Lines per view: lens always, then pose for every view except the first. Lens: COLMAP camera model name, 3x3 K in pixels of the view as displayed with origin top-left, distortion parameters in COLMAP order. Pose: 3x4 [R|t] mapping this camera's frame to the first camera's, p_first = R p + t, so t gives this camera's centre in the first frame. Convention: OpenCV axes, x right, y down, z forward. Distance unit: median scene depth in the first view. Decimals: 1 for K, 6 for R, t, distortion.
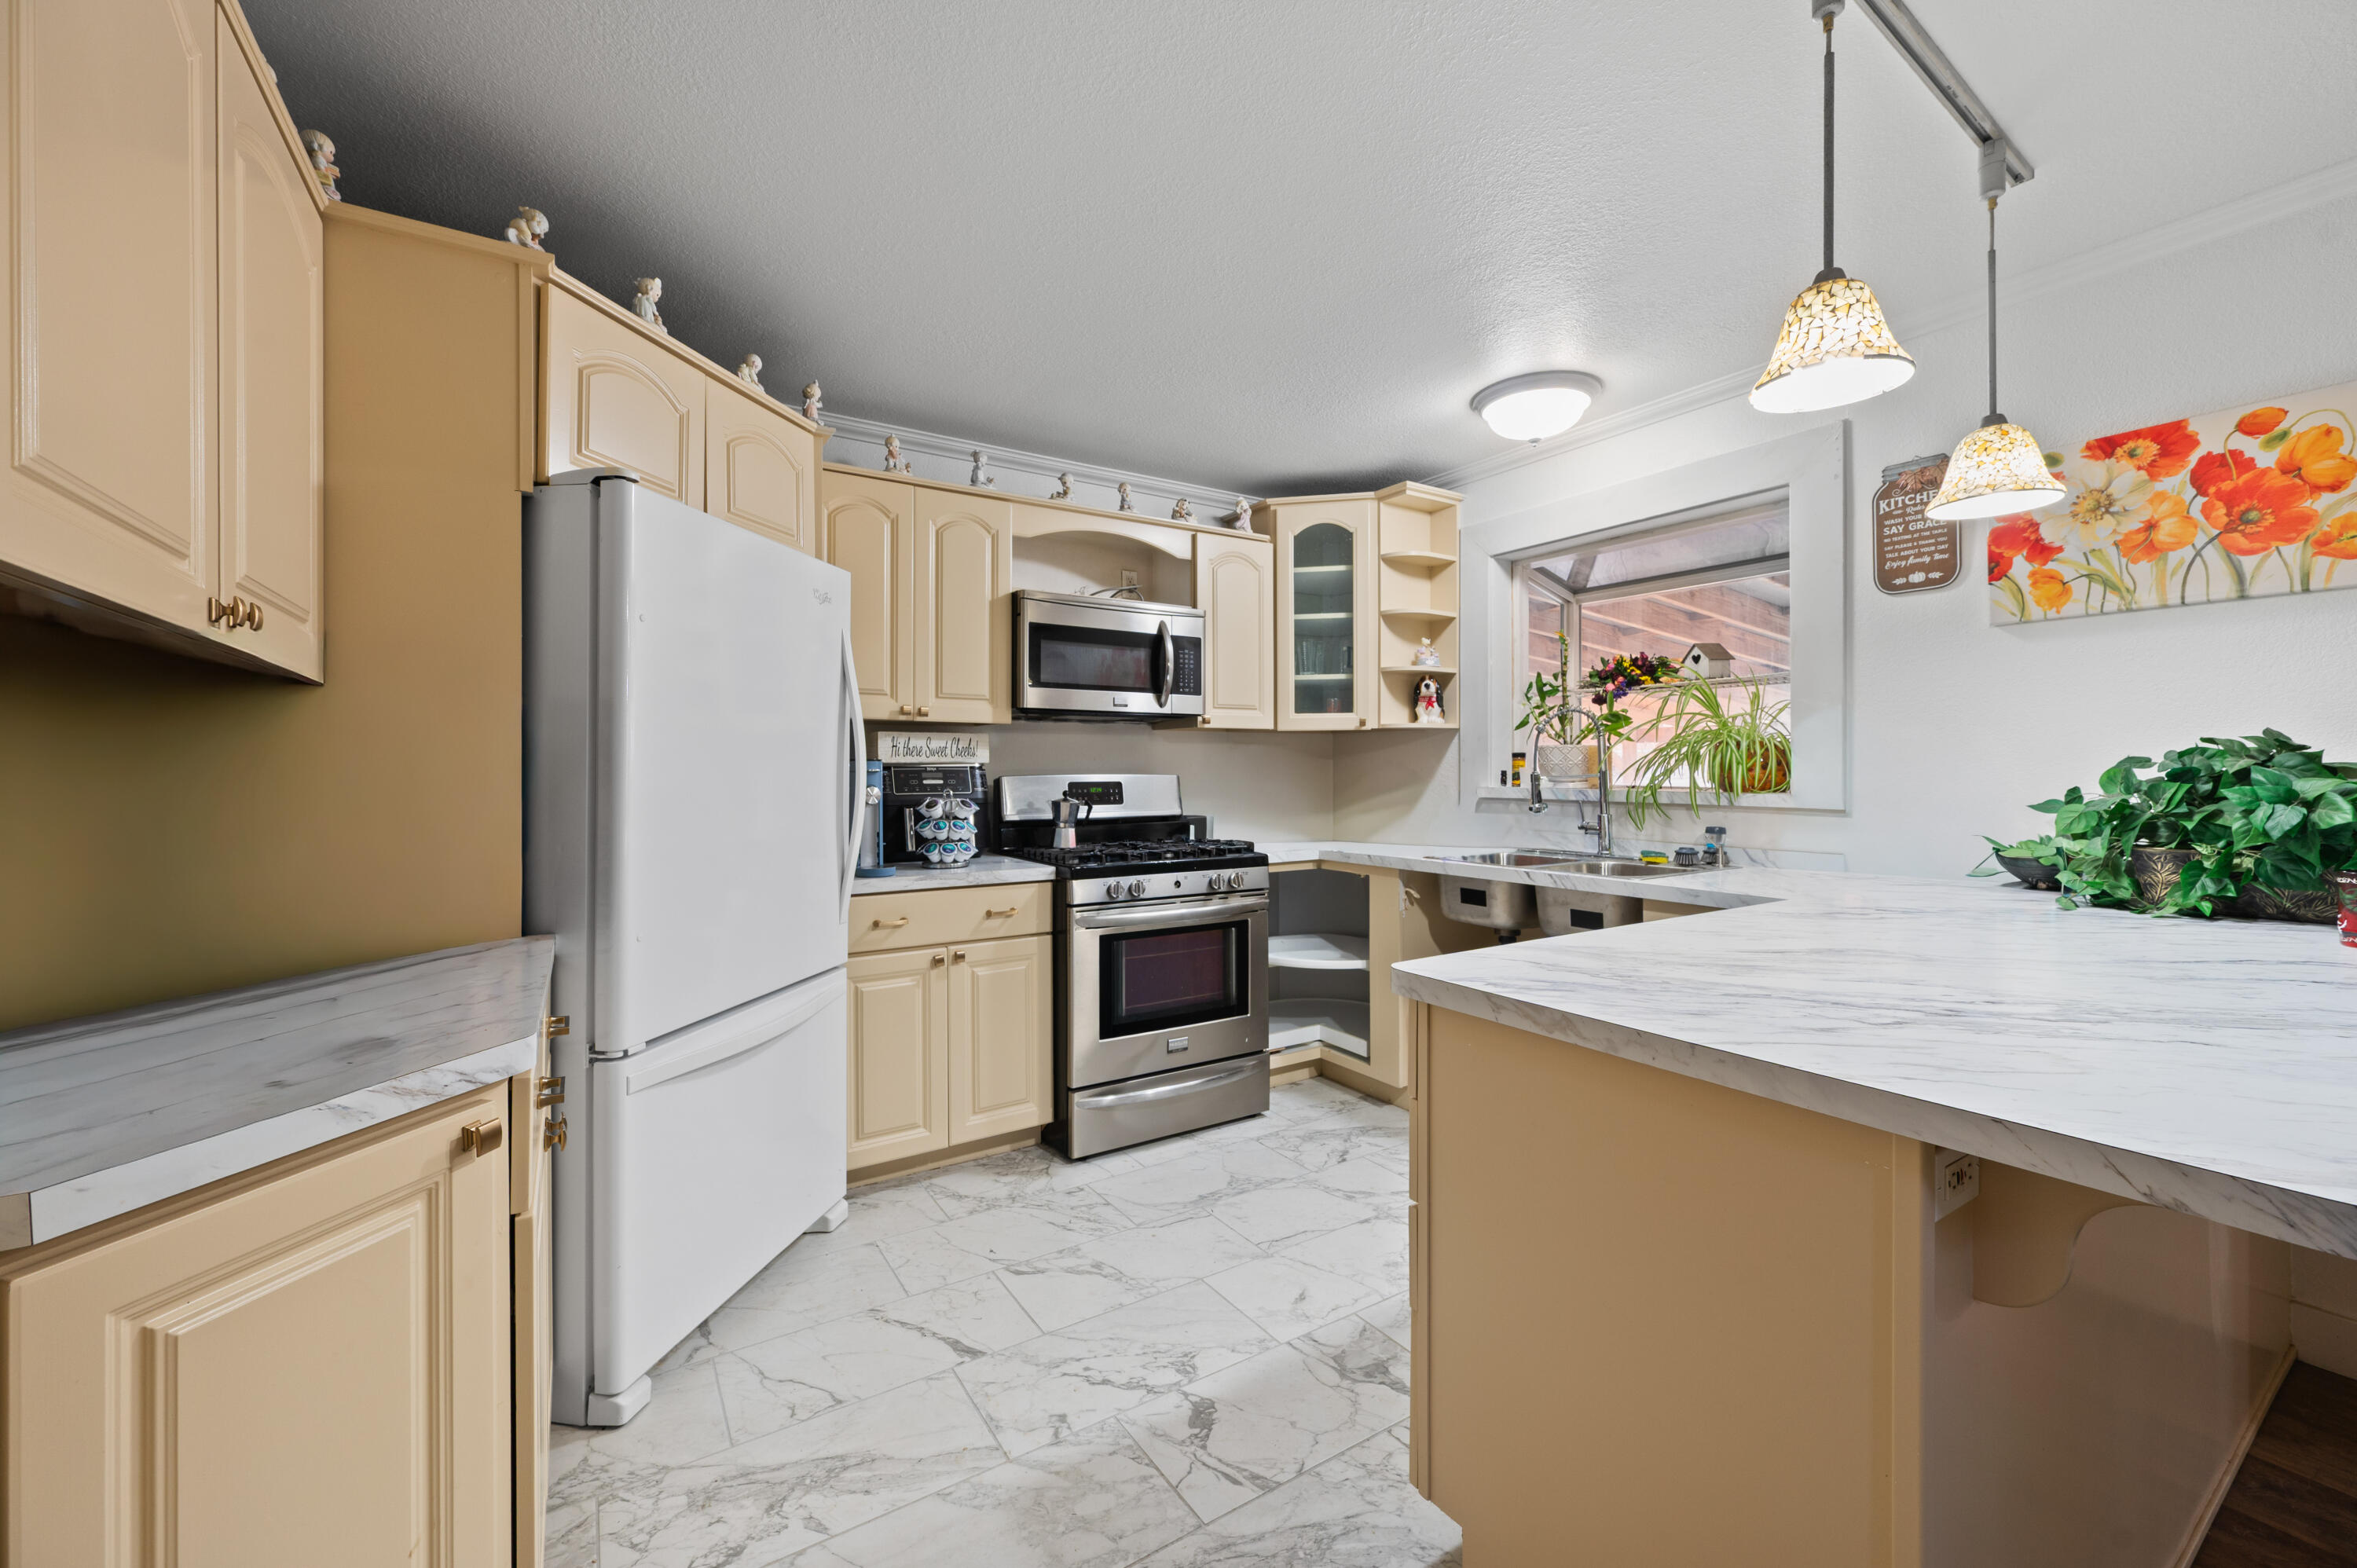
lens RADIAL K [[931.5, 0, 1177.0], [0, 931.5, 759.8], [0, 0, 1]] dist [0.000116, -0.000102]
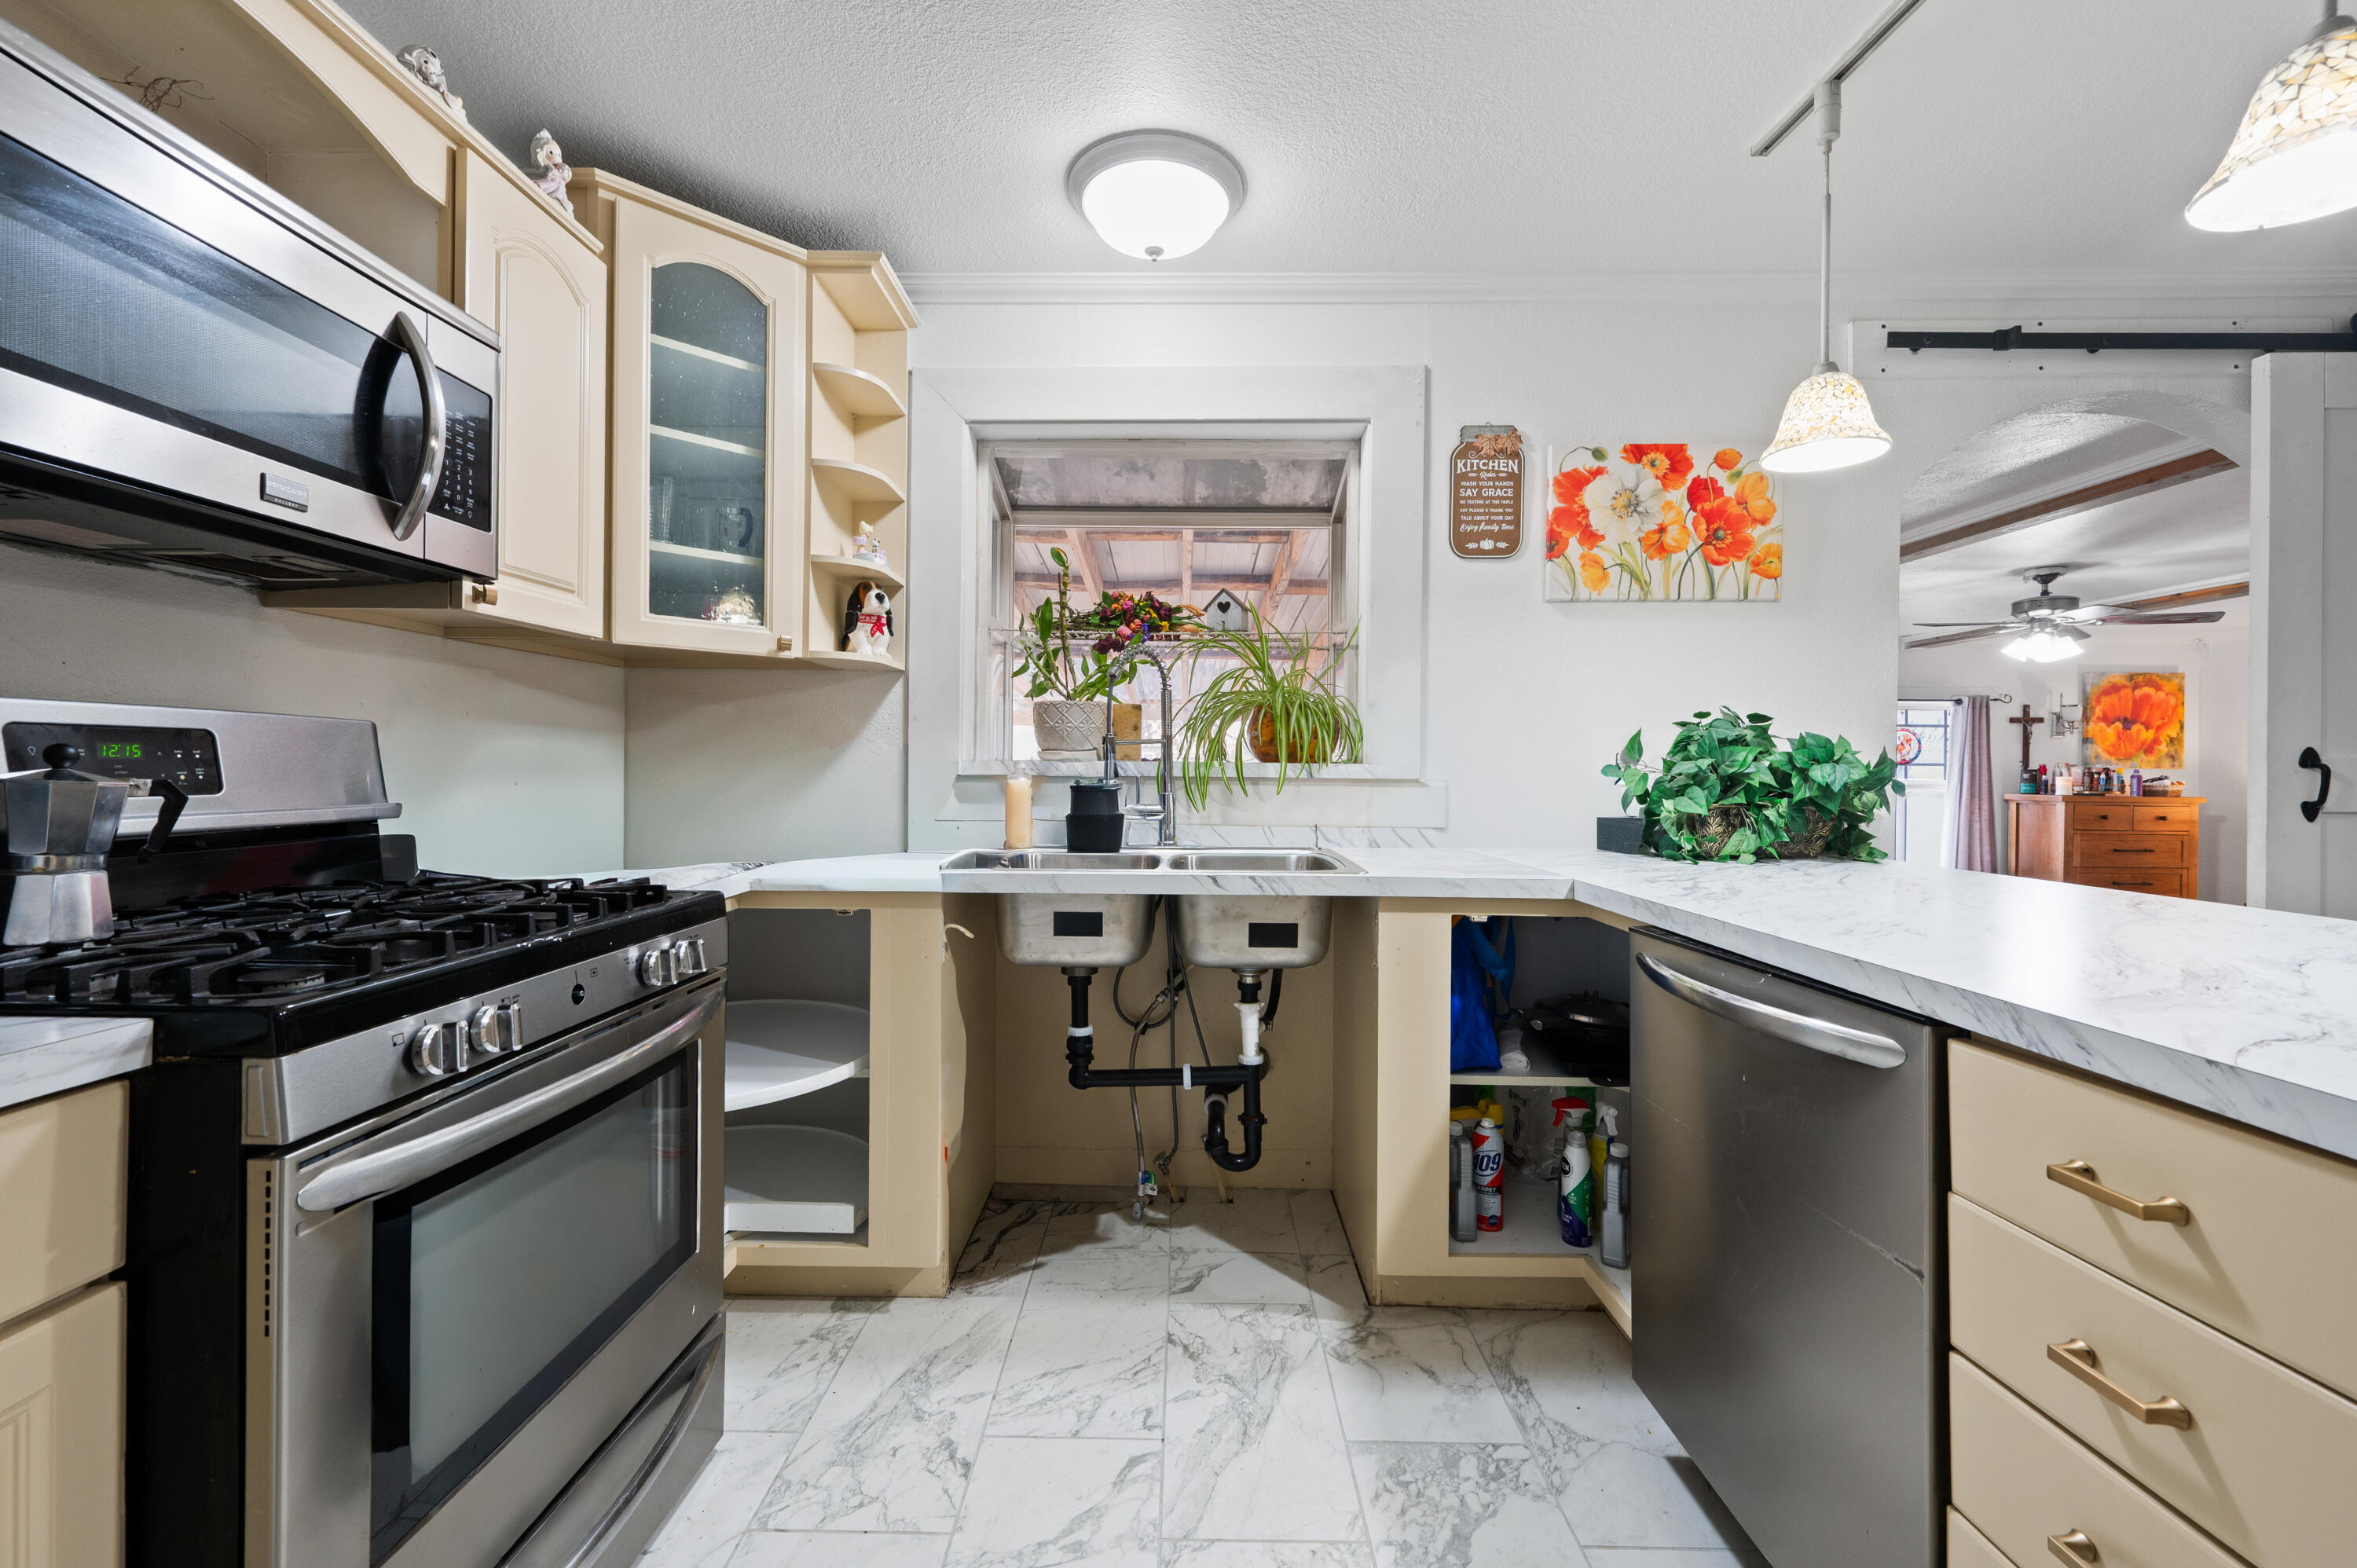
lens RADIAL K [[941.1, 0, 1170.2], [0, 941.1, 768.3], [0, 0, 1]] dist [0.000792, -0.000044]
pose [[0.548931, 0.006165, 0.835845, -0.224565], [-0.016454, 0.999859, 0.003431, 0.044181], [-0.835706, -0.015636, 0.548955, 0.707226]]
